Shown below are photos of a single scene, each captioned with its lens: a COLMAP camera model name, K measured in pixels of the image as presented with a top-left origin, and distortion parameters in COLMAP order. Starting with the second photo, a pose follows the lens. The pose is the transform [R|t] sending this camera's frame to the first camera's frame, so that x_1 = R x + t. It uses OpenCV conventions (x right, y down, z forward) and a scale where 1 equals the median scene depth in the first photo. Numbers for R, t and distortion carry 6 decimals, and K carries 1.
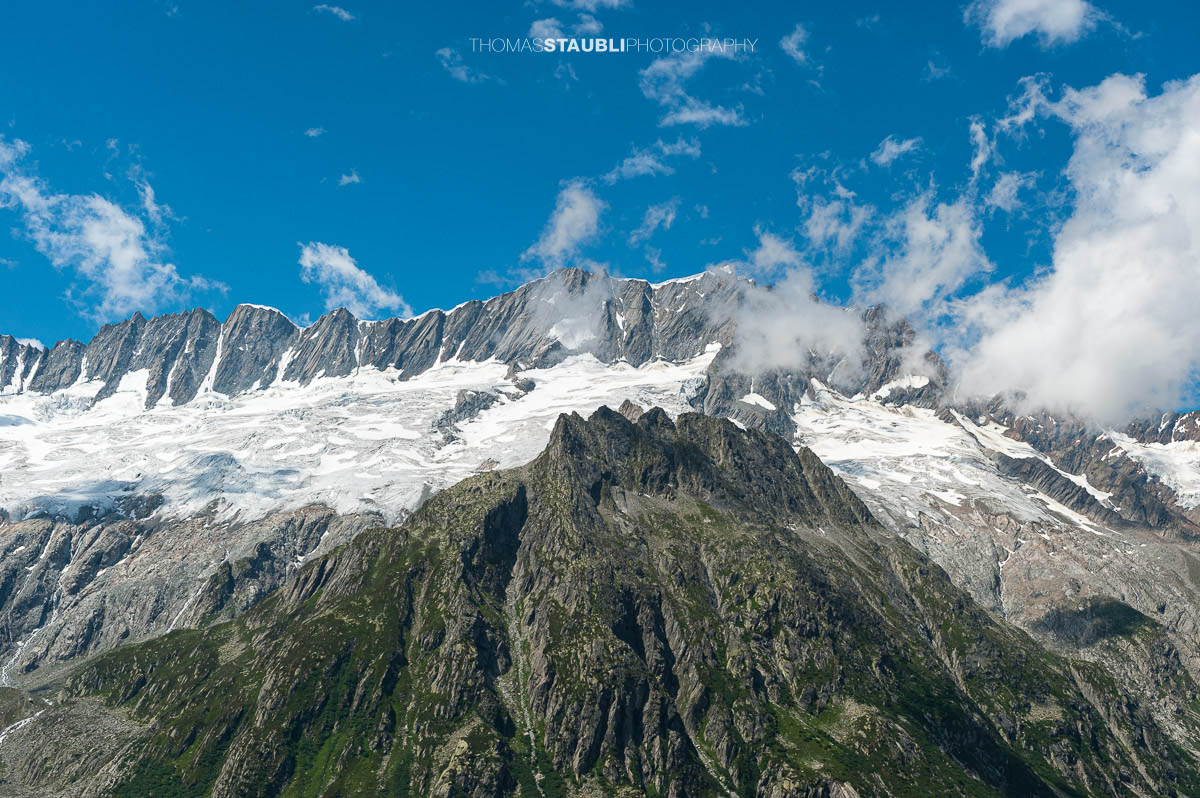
lens RADIAL K [[1928.0, 0, 600.0], [0, 1928.0, 399.0], [0, 0, 1]] dist [0.003160, -0.057475]
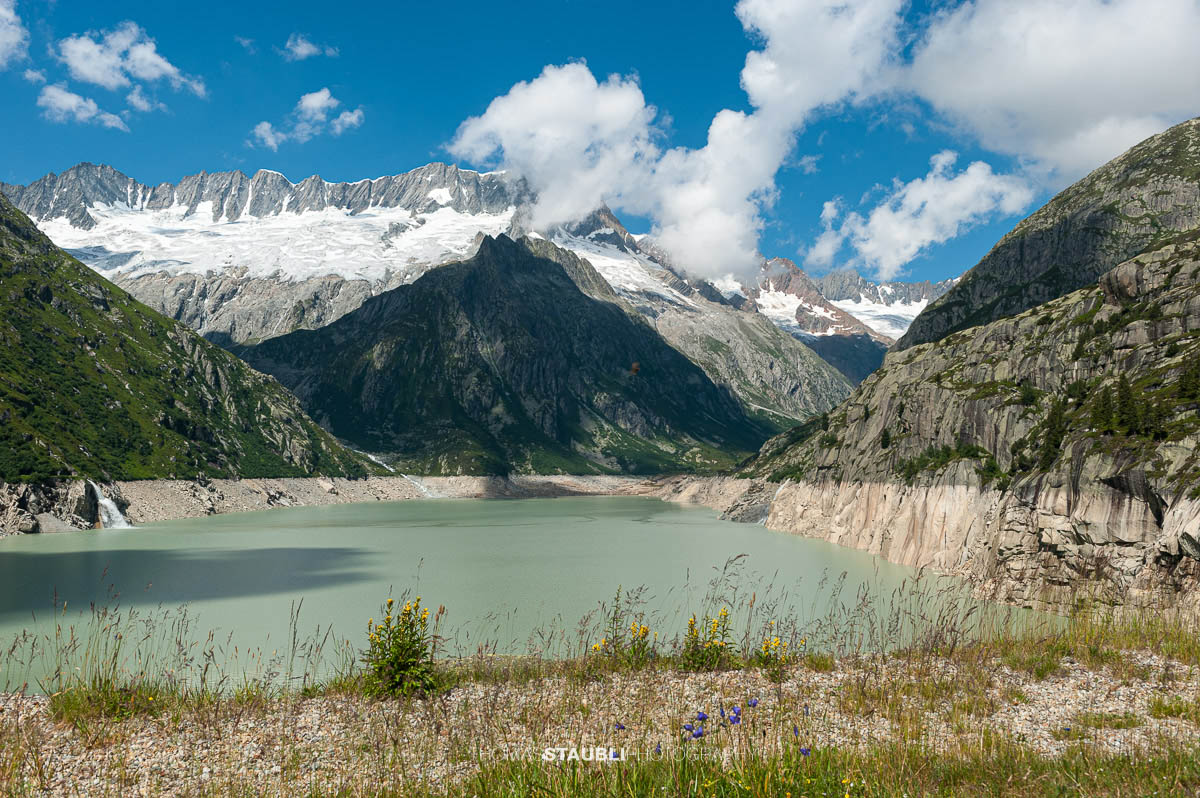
lens RADIAL K [[1008.4, 0, 600.0], [0, 1008.4, 399.0], [0, 0, 1]] dist [-0.021022, -0.008808]
pose [[0.977465, 0.024569, 0.209662, -0.112658], [-0.057326, 0.986774, 0.151627, 0.008824], [-0.203164, -0.160229, 0.965946, -0.116549]]
